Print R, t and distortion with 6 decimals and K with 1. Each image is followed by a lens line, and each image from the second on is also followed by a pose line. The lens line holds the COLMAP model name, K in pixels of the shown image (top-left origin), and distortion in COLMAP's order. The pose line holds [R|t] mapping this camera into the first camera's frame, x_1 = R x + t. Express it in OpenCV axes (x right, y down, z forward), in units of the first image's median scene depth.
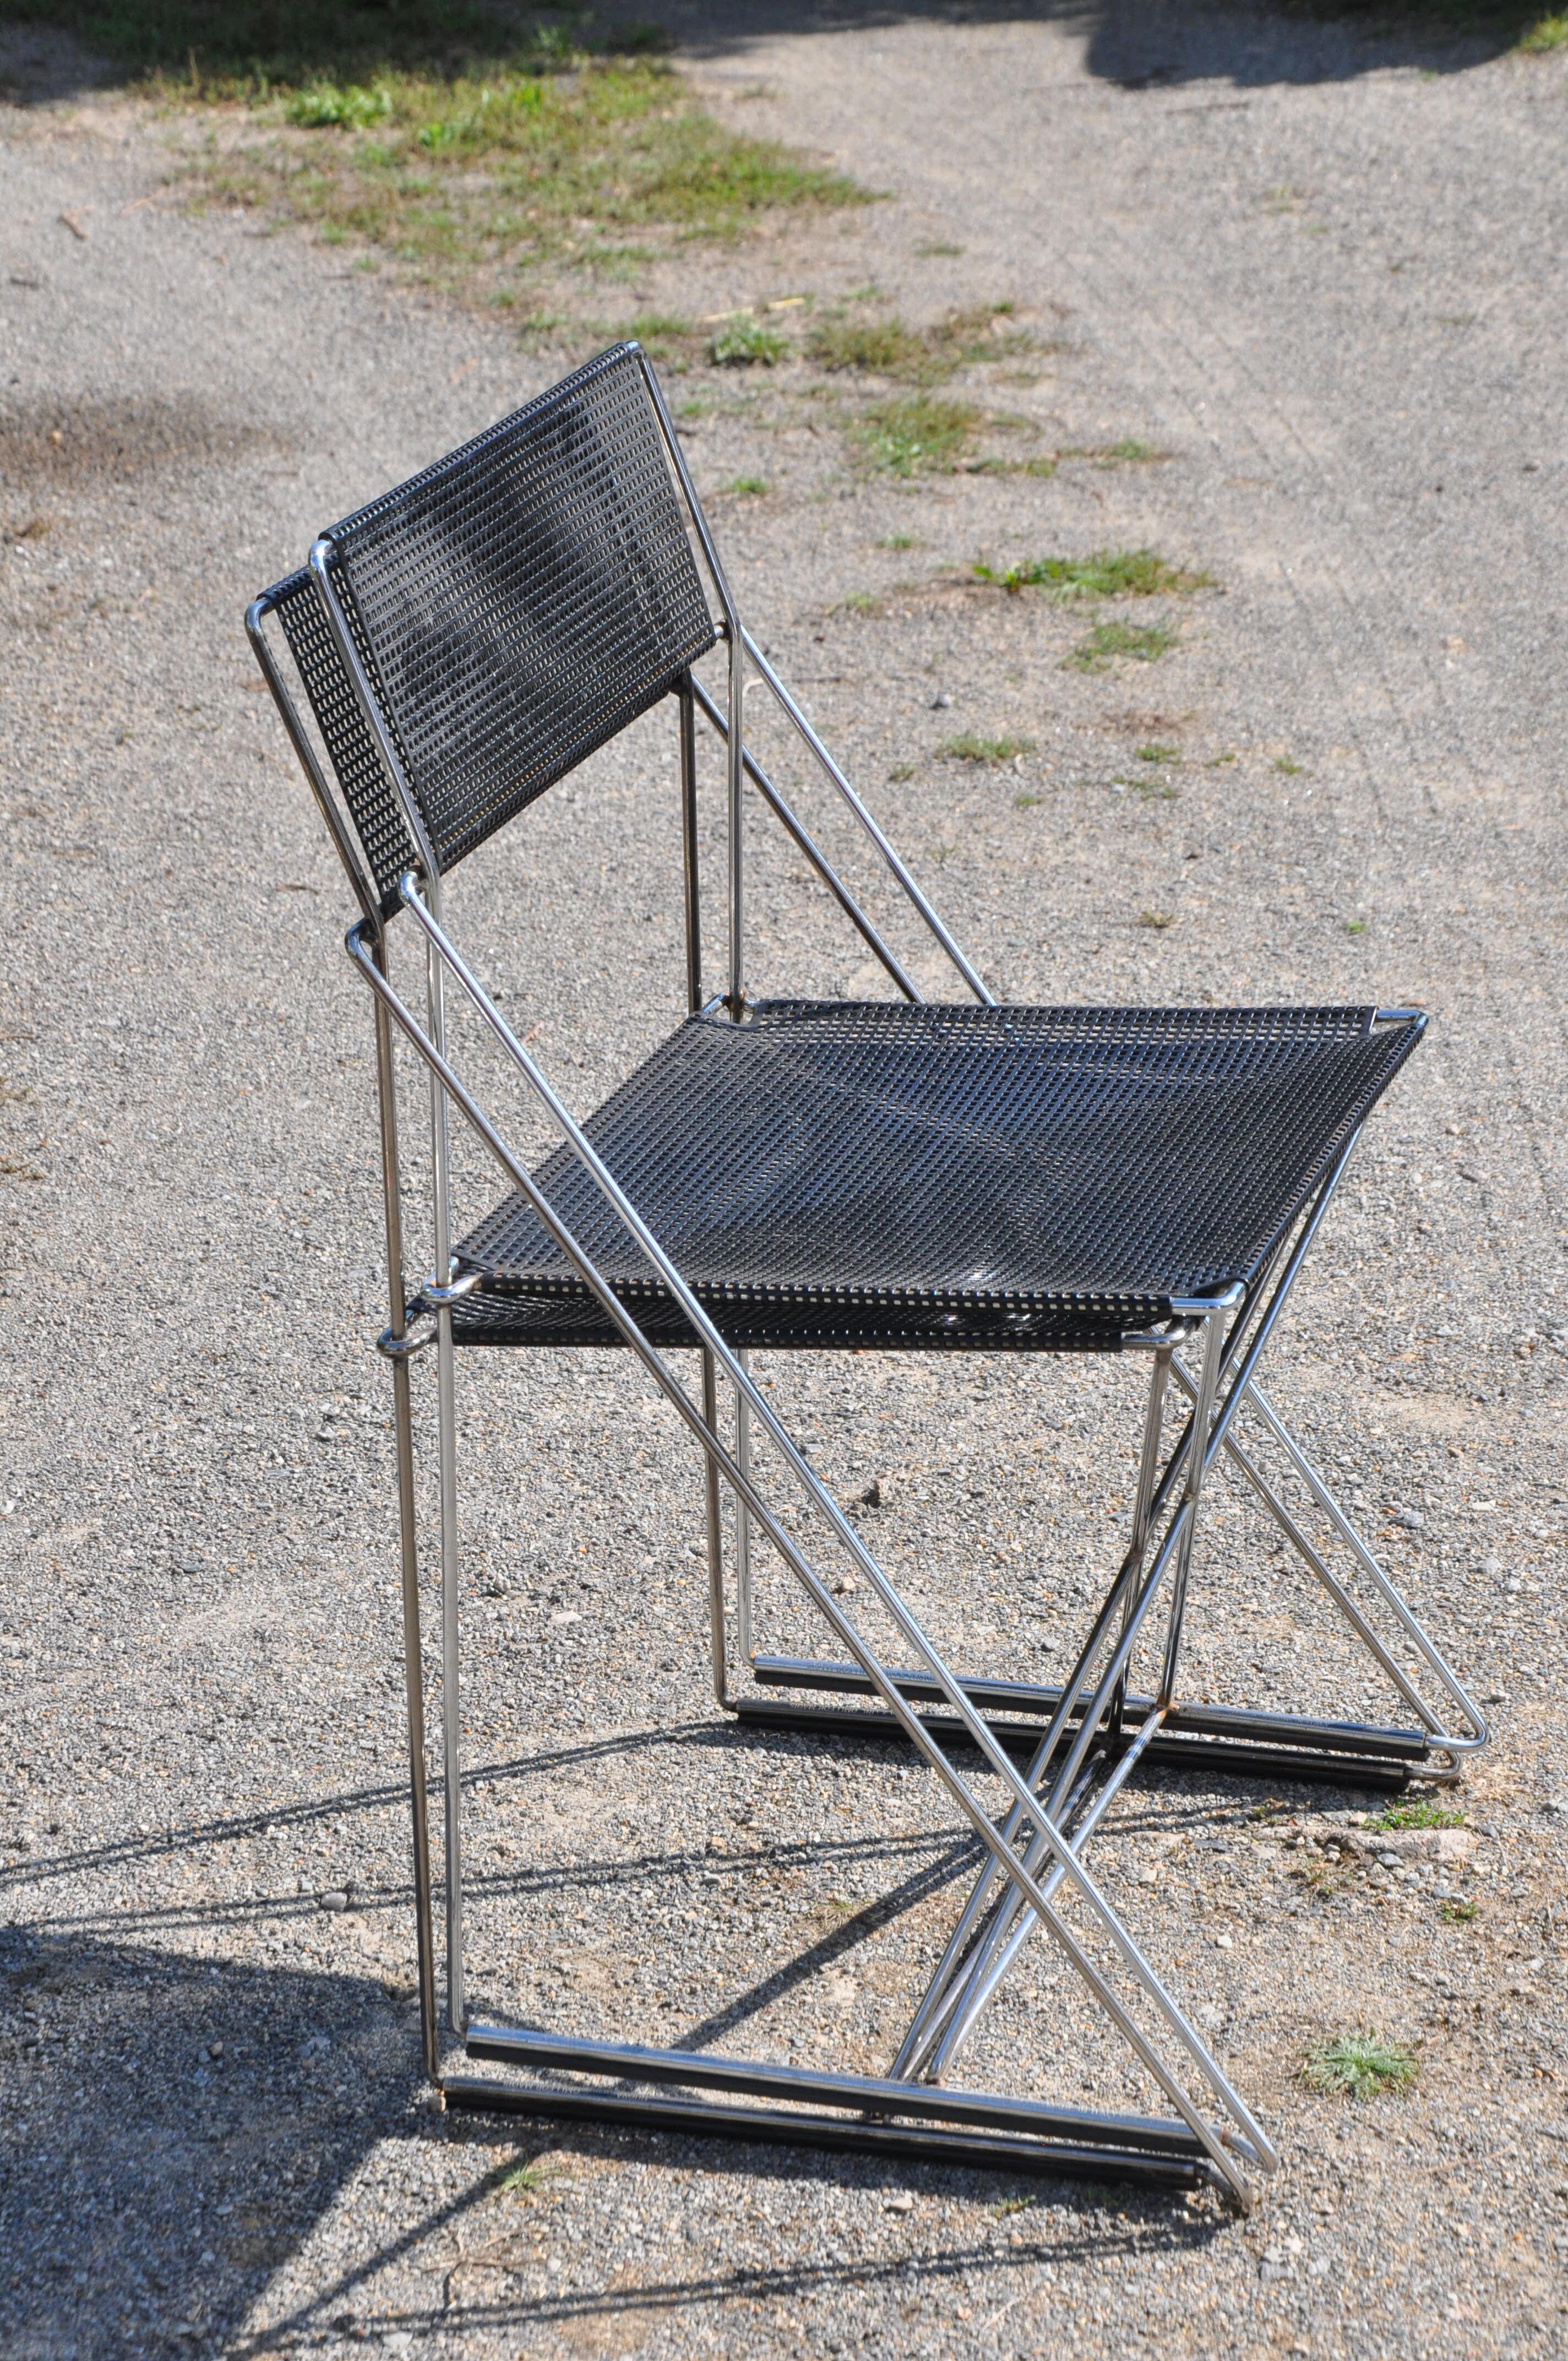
lens RADIAL K [[6120.4, 0, 784.0], [0, 6120.4, 1180.5], [0, 0, 1]] dist [0.529080, 1.642804]
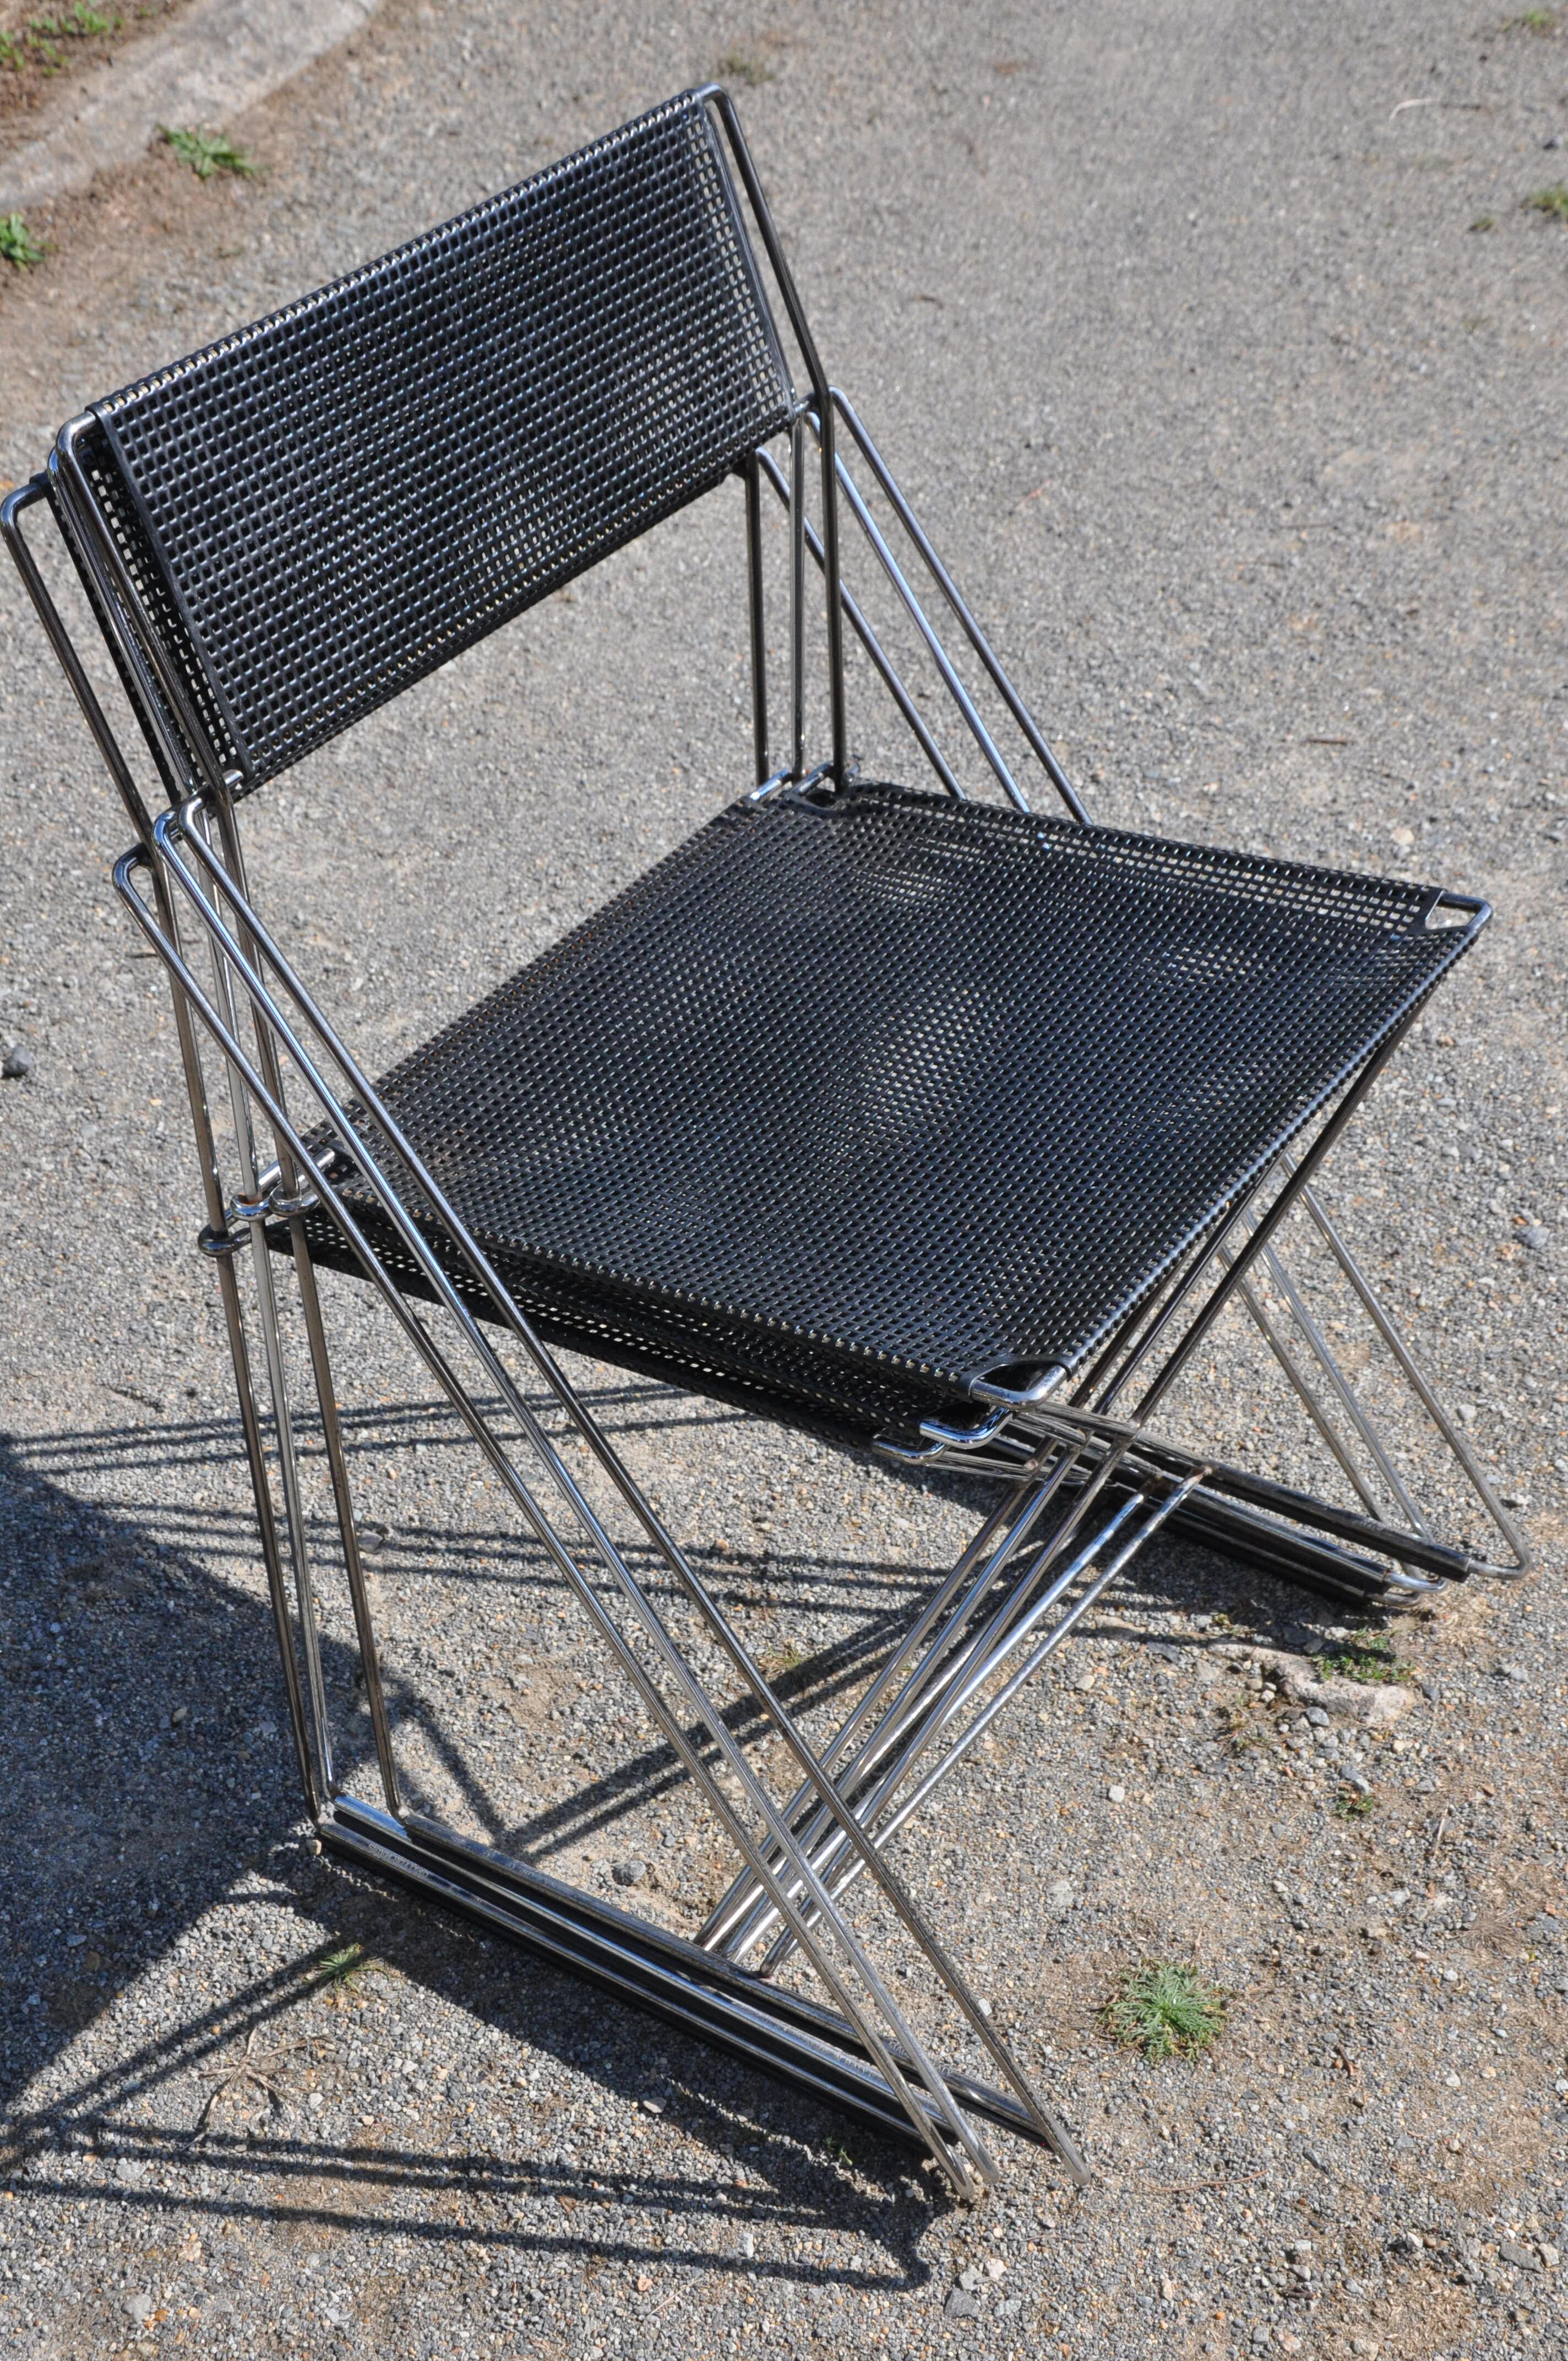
lens RADIAL K [[3536.7, 0, 784.0], [0, 3536.7, 1180.5], [0, 0, 1]] dist [0.006827, 1.118380]
pose [[0.955700, 0.170150, -0.240179, 0.140742], [-0.091772, 0.947562, 0.306112, -0.146614], [0.279669, -0.270510, 0.921200, 0.465223]]
